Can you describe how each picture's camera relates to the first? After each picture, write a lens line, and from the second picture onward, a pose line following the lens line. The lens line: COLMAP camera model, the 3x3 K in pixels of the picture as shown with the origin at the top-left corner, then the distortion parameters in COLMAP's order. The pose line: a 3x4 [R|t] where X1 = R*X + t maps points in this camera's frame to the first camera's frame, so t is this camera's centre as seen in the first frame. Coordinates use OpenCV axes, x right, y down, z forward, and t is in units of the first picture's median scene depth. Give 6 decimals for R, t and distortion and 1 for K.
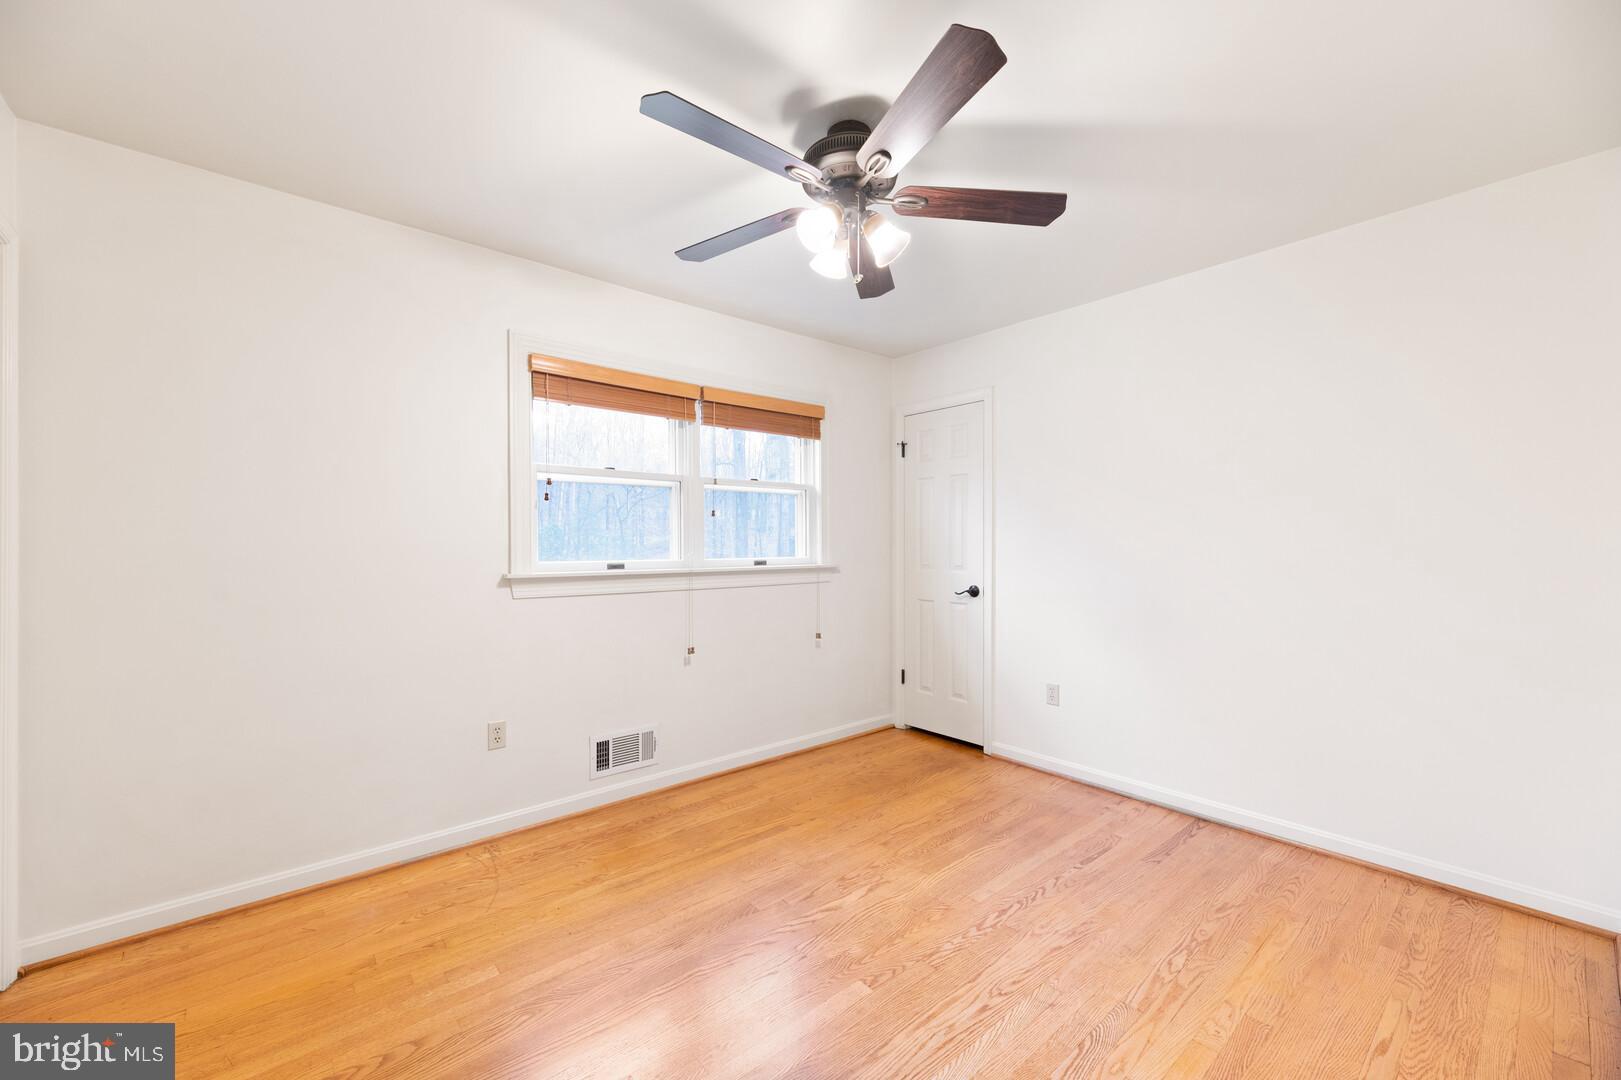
lens RADIAL K [[641.9, 0, 808.4], [0, 641.9, 540.2], [0, 0, 1]] dist [0.004737, -0.000677]
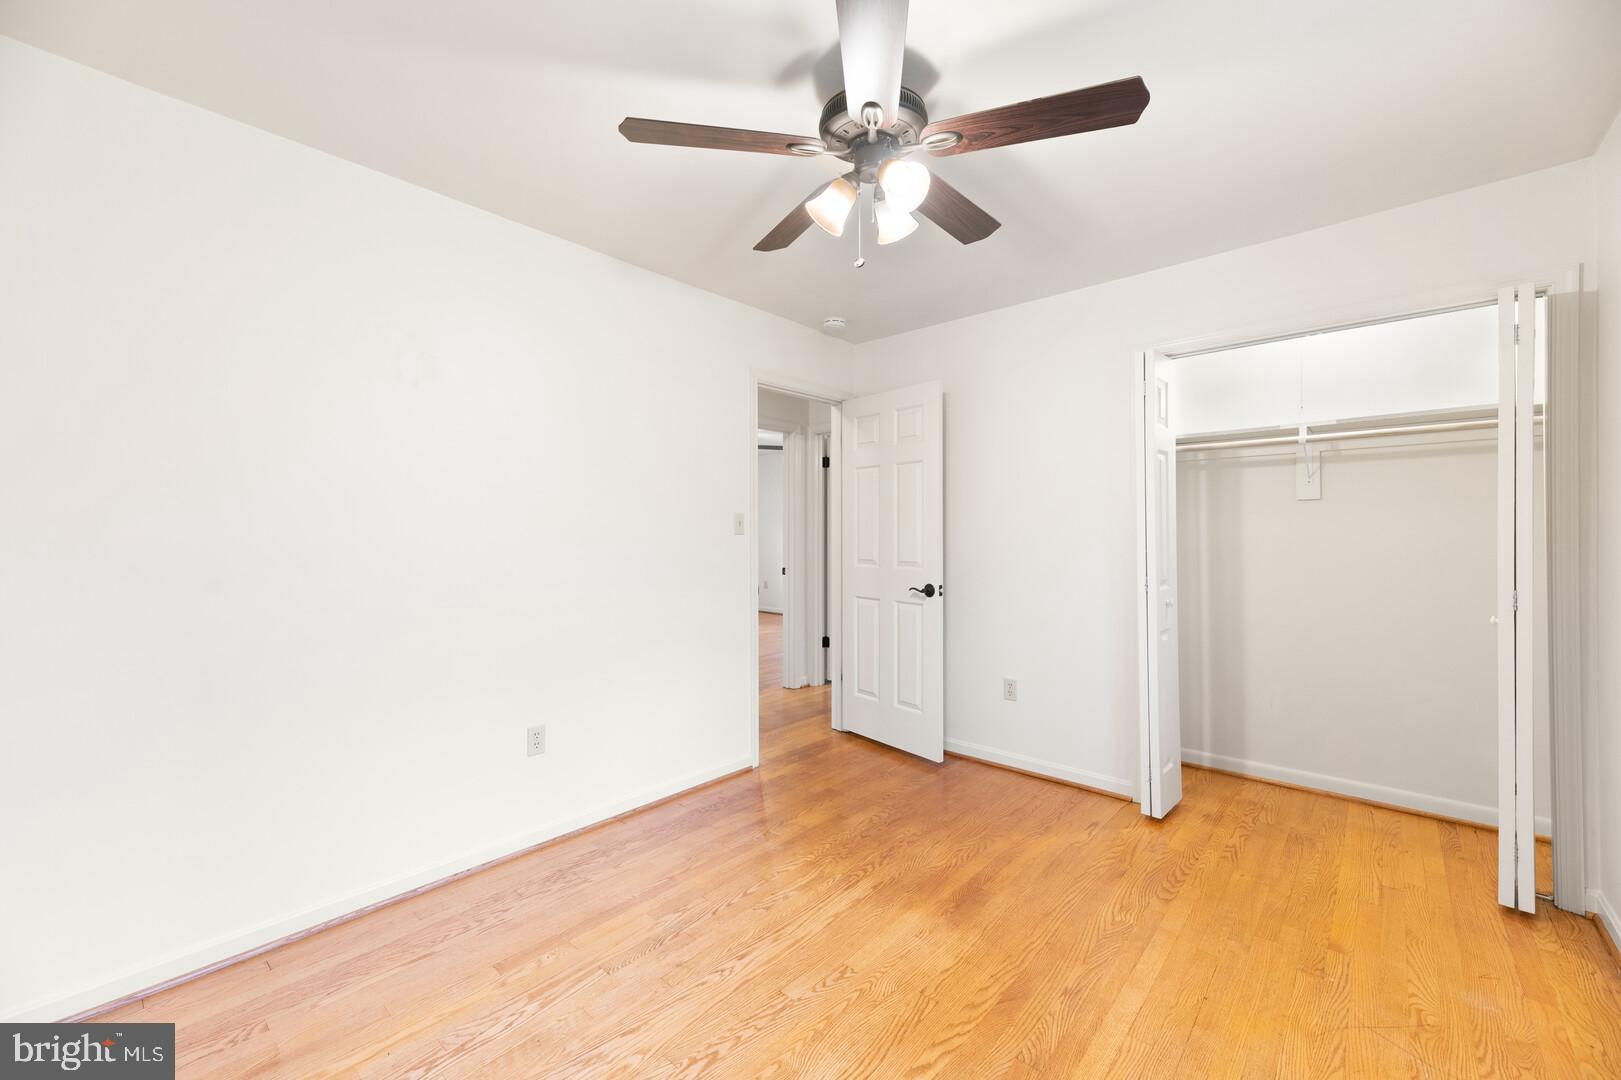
lens RADIAL K [[641.9, 0, 808.4], [0, 641.9, 540.2], [0, 0, 1]] dist [0.004737, -0.000677]
pose [[-0.990480, 0.005014, -0.137569, 0.286890], [0.005196, 0.999986, -0.000965, 0.011335], [0.137562, -0.001670, -0.990492, 1.959069]]
